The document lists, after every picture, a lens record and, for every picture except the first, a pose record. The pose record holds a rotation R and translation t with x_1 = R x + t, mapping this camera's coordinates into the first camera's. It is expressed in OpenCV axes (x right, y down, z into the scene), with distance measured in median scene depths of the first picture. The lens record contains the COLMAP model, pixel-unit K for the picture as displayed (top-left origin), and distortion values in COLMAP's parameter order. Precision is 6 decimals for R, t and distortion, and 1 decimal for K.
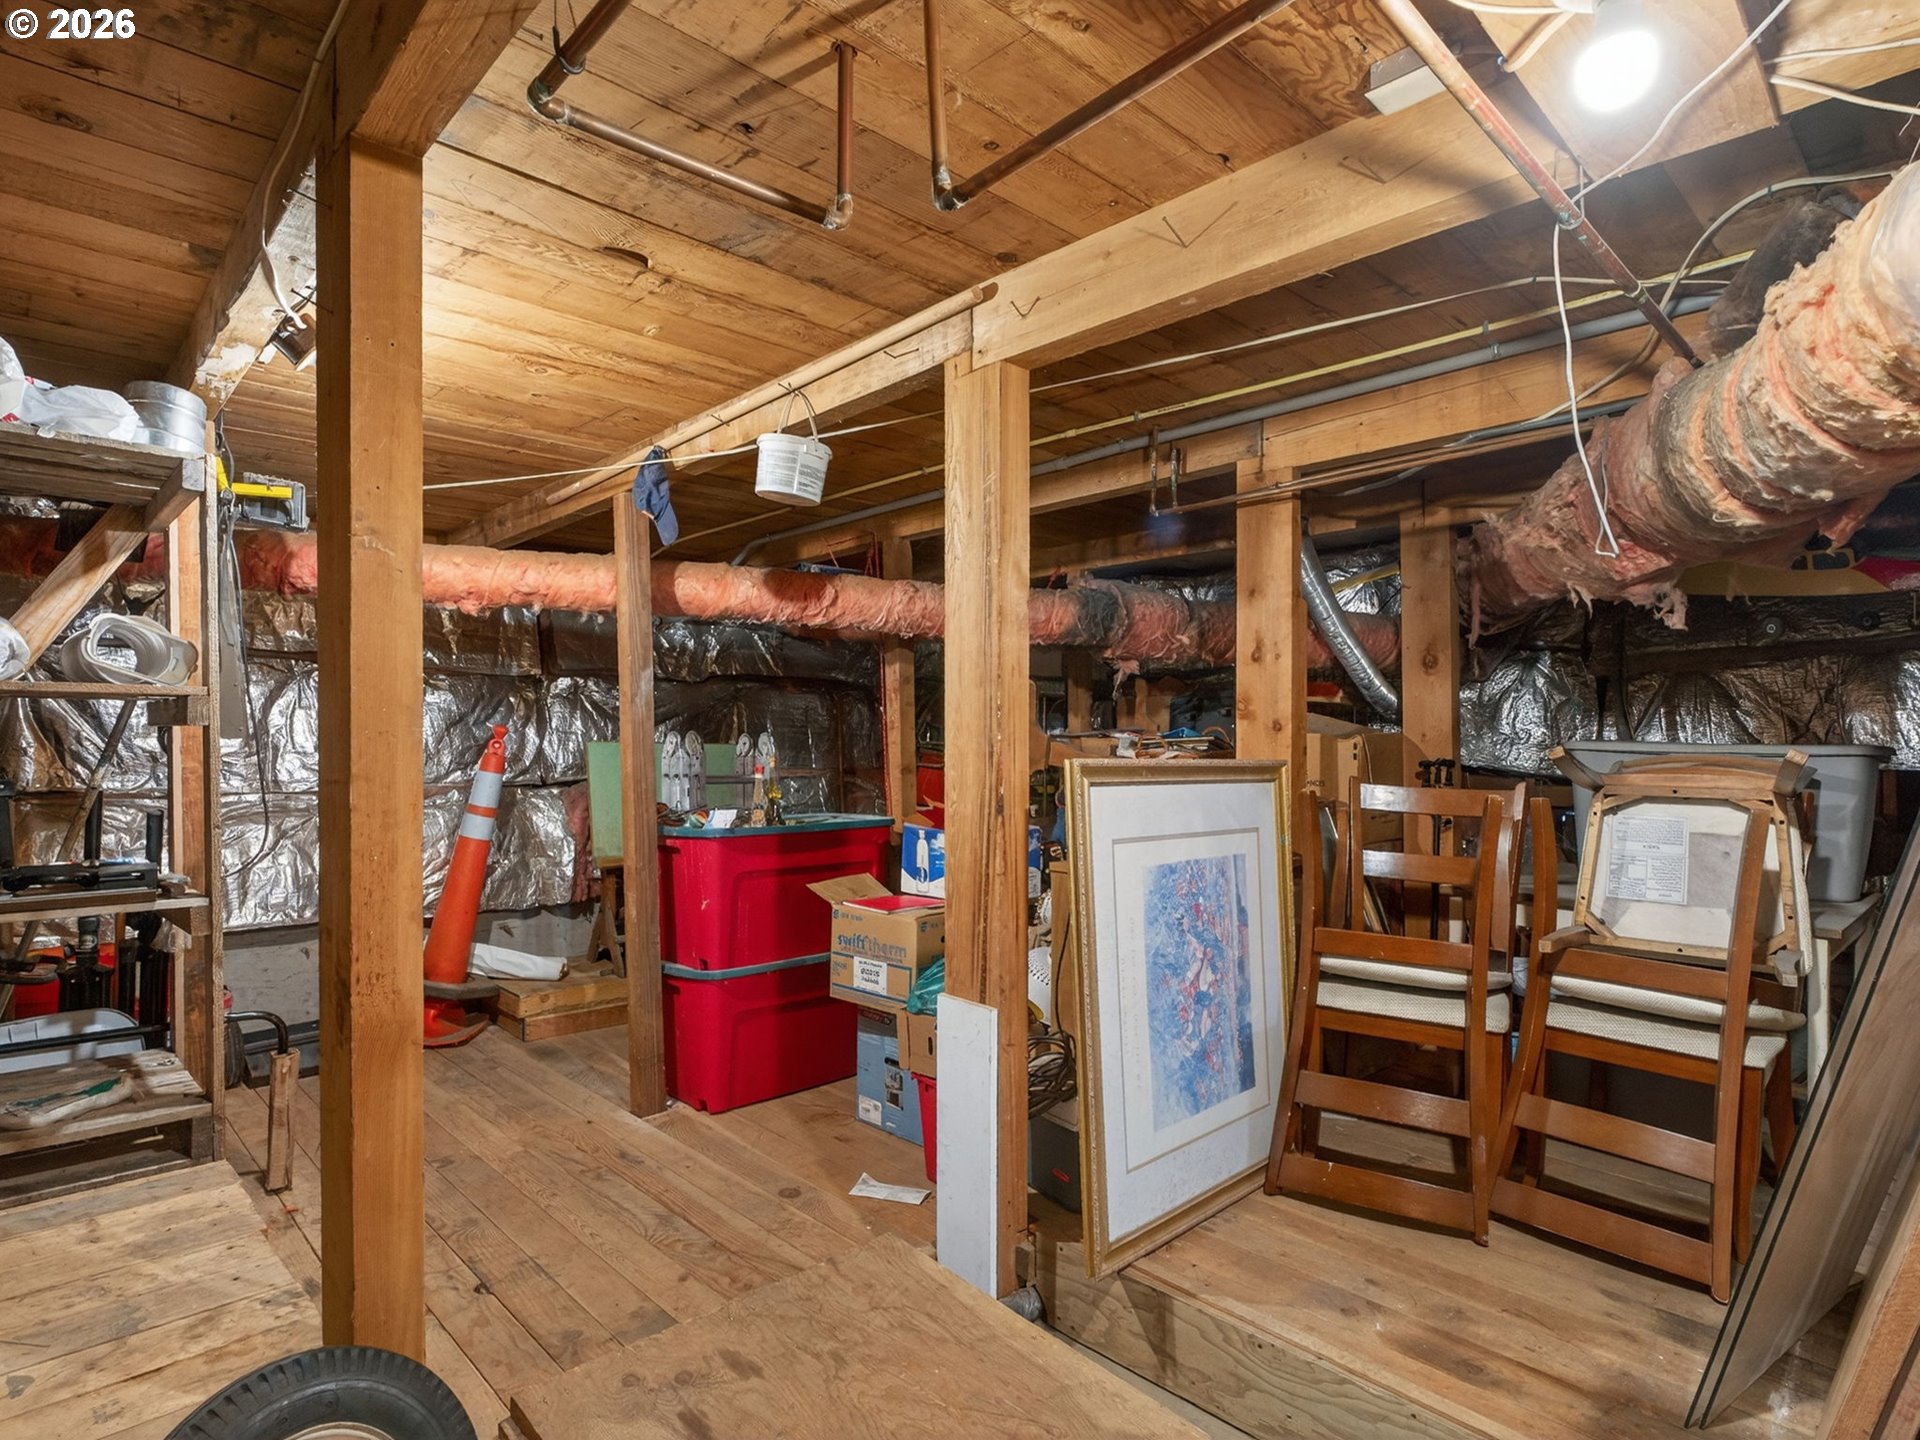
lens RADIAL K [[1029.6, 0, 960.0], [0, 1029.6, 720.0], [0, 0, 1]] dist [0.000068, 0.000745]
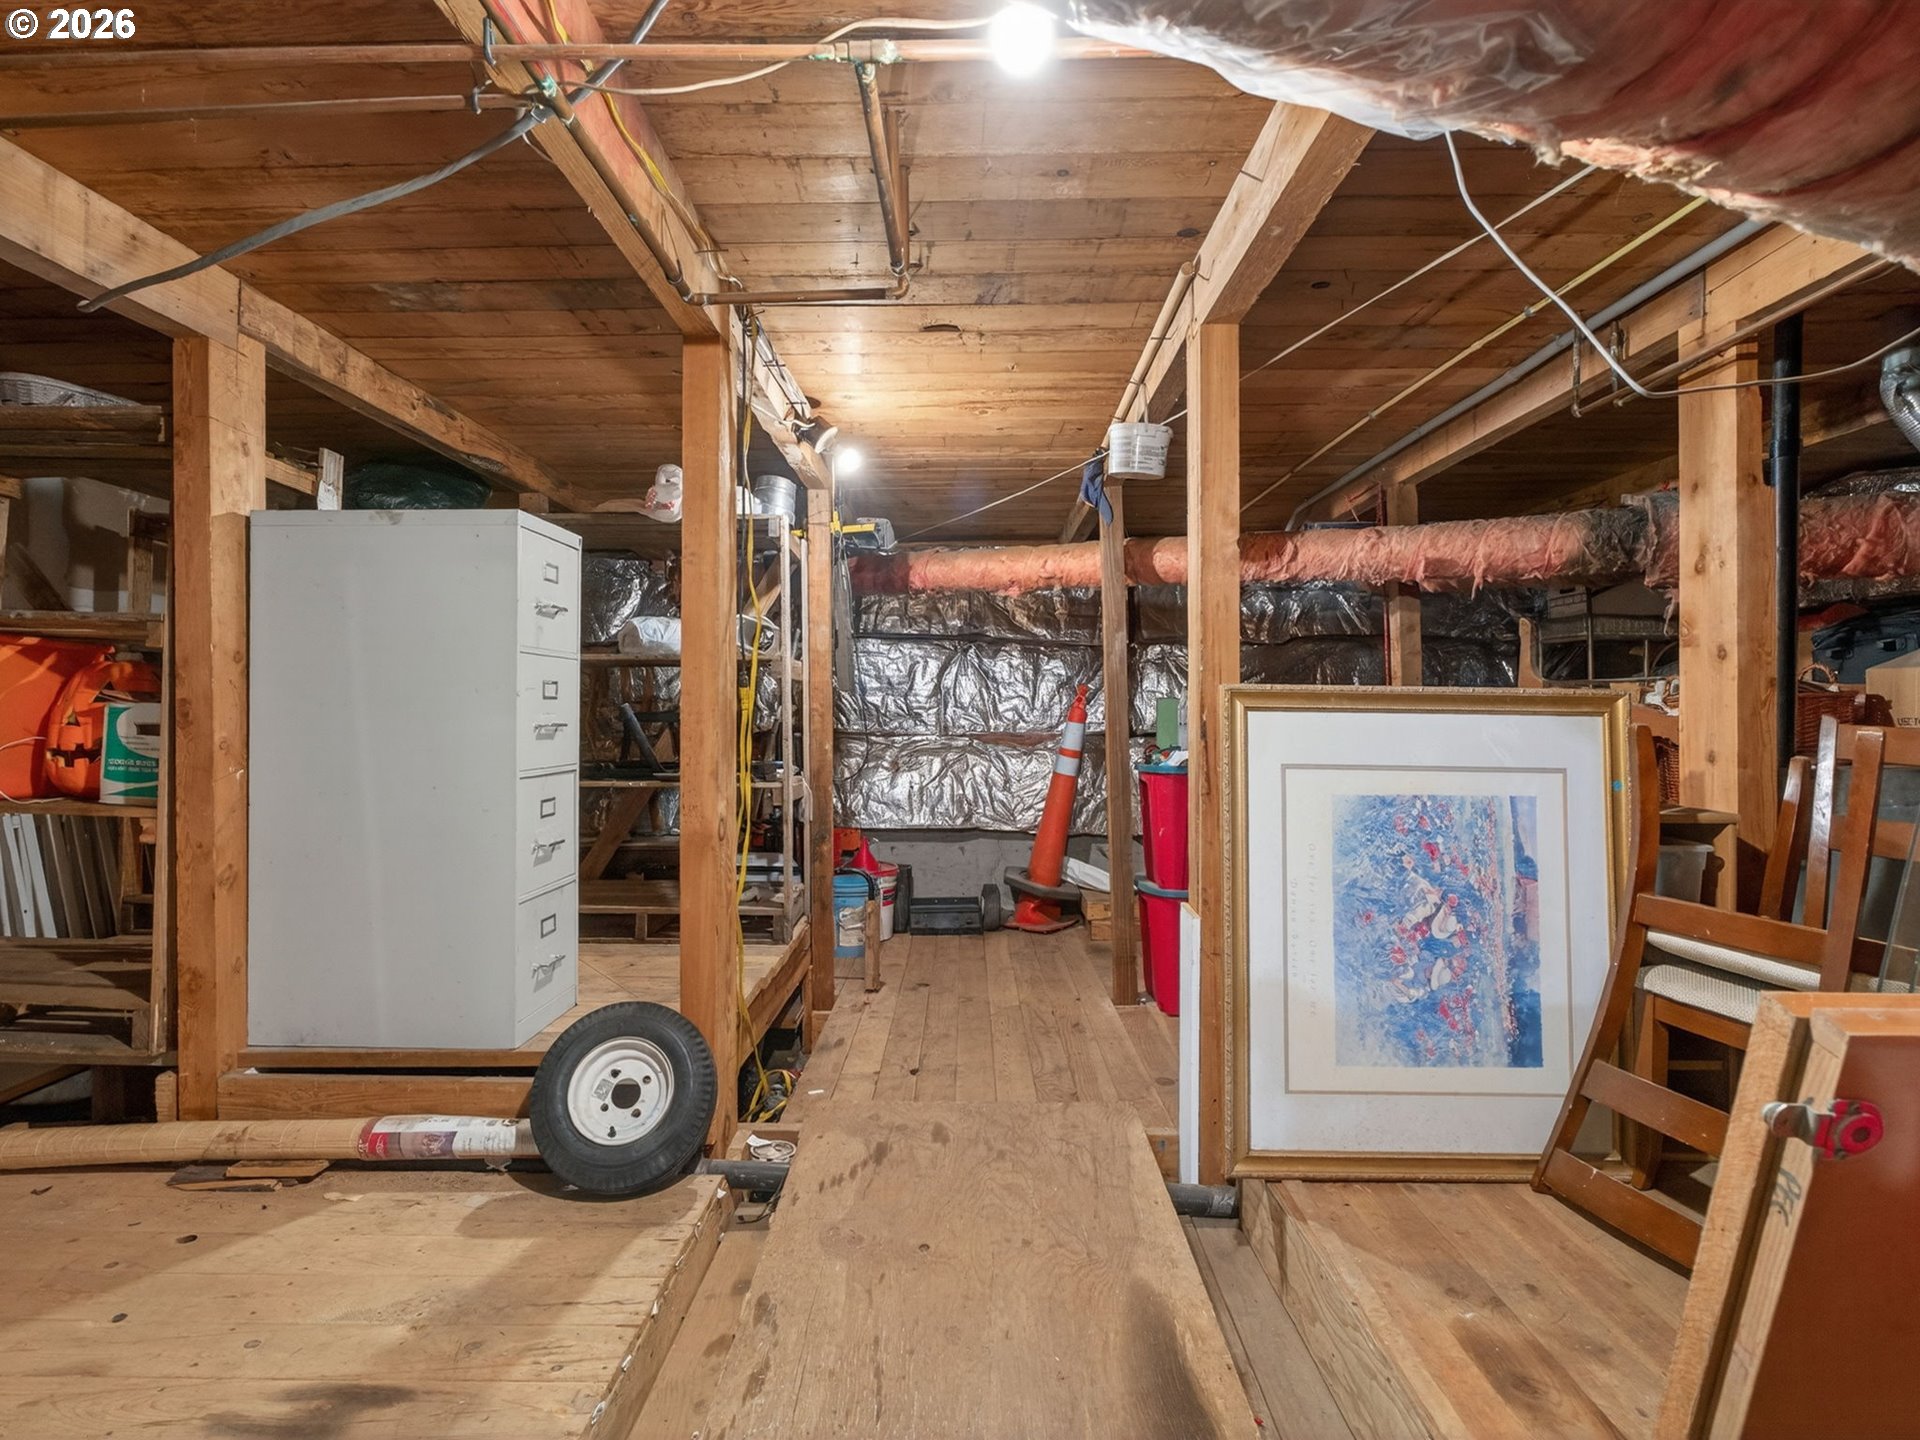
lens RADIAL K [[955.3, 0, 902.9], [0, 955.3, 673.4], [0, 0, 1]] dist [-0.000791, -0.000725]
pose [[0.707371, -0.028303, -0.706276, 0.363263], [0.013864, 0.999561, -0.026171, 0.030531], [0.706707, 0.008721, 0.707453, 0.042093]]
